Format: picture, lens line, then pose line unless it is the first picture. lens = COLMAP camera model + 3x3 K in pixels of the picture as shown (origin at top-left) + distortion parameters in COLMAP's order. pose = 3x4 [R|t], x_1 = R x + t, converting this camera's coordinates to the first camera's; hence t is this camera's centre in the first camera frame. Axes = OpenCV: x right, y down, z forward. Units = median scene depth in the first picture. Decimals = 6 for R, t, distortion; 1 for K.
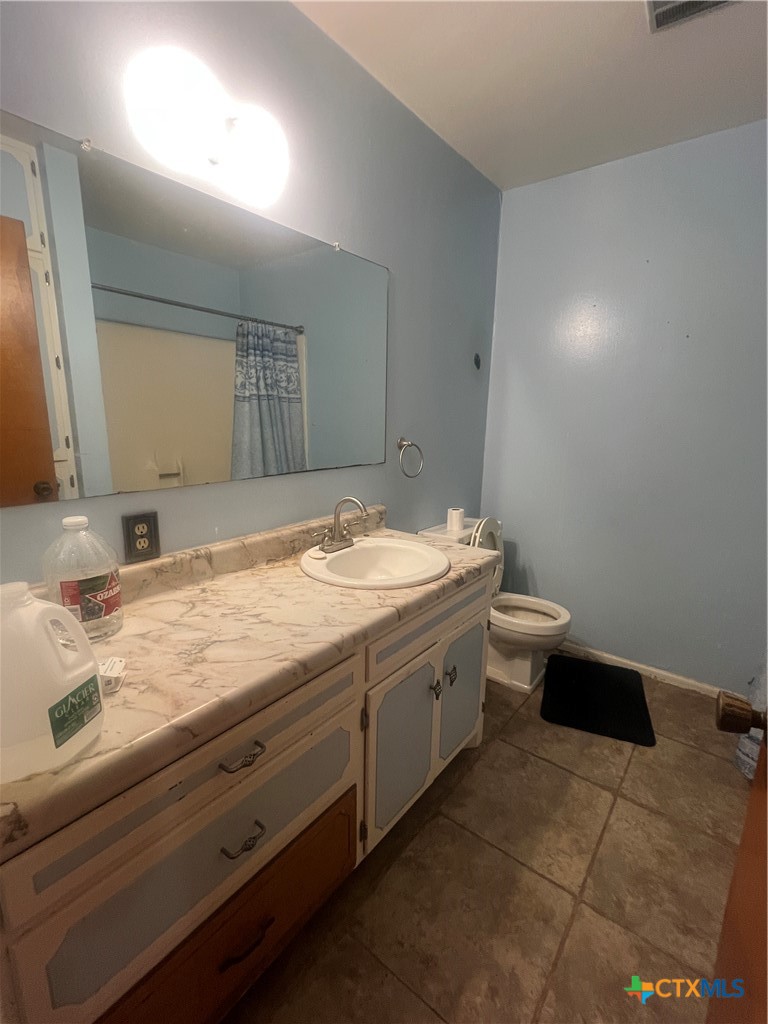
lens RADIAL K [[467.9, 0, 383.4], [0, 467.9, 510.8], [0, 0, 1]] dist [-0.003551, 0.001233]
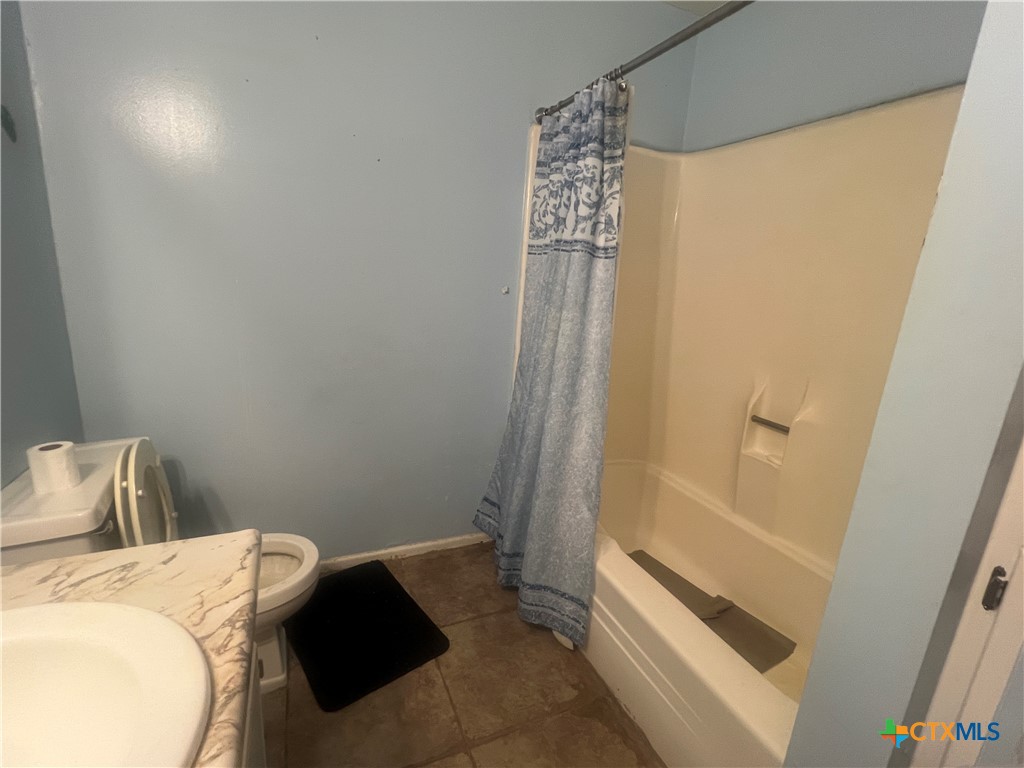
lens RADIAL K [[467.9, 0, 509.0], [0, 467.9, 387.3], [0, 0, 1]] dist [-0.003551, 0.001233]
pose [[0.475324, -0.202683, 0.856146, -0.017141], [0.132574, 0.978492, 0.158044, -0.087954], [-0.869765, 0.038381, 0.491971, 0.435947]]
